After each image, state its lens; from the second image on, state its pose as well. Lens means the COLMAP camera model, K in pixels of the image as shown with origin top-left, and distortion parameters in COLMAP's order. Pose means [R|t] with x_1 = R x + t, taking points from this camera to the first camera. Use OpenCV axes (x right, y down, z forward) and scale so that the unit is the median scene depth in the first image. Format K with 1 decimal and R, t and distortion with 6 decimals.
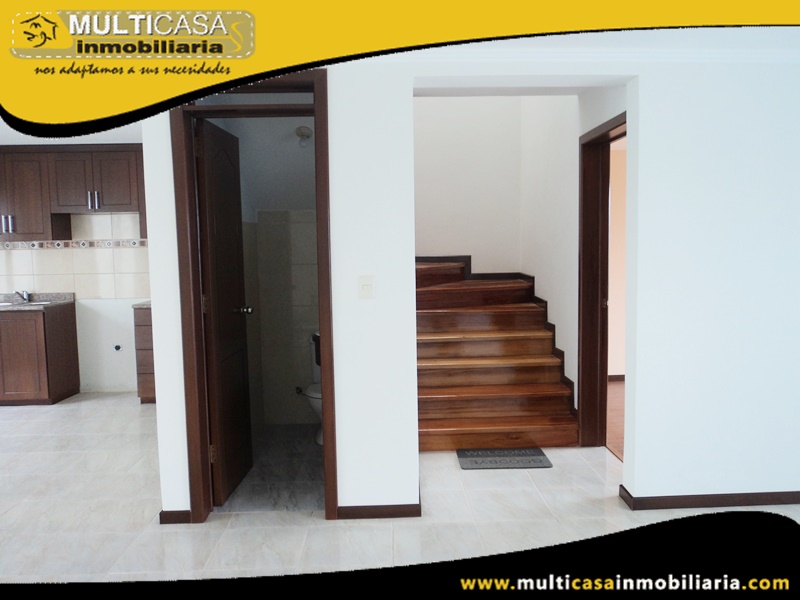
lens RADIAL K [[681.8, 0, 400.0], [0, 681.8, 300.0], [0, 0, 1]] dist [0.001293, 0.001118]
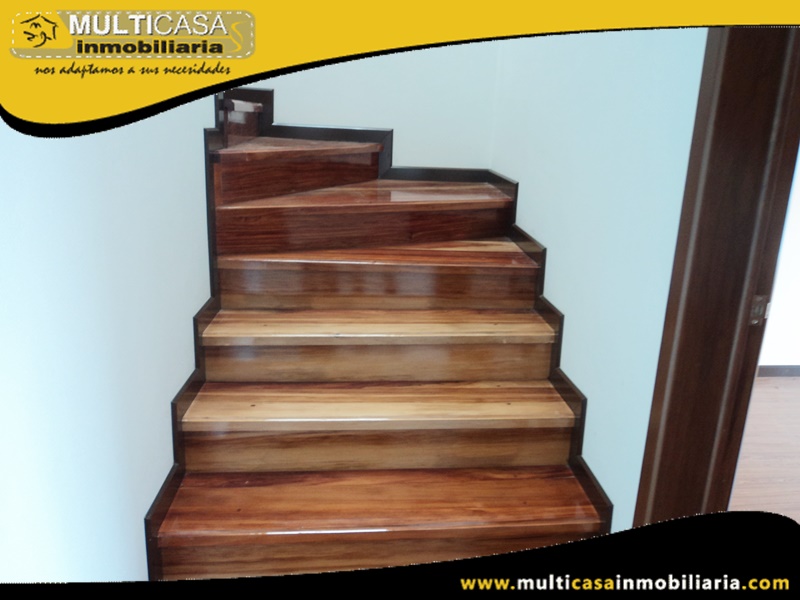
lens RADIAL K [[645.2, 0, 400.0], [0, 645.2, 300.0], [0, 0, 1]] dist [-0.009803, -0.005017]
pose [[0.998693, 0.038461, 0.033657, 0.111247], [-0.044132, 0.981102, 0.188391, -0.036705], [-0.025776, -0.189630, 0.981517, 0.592110]]
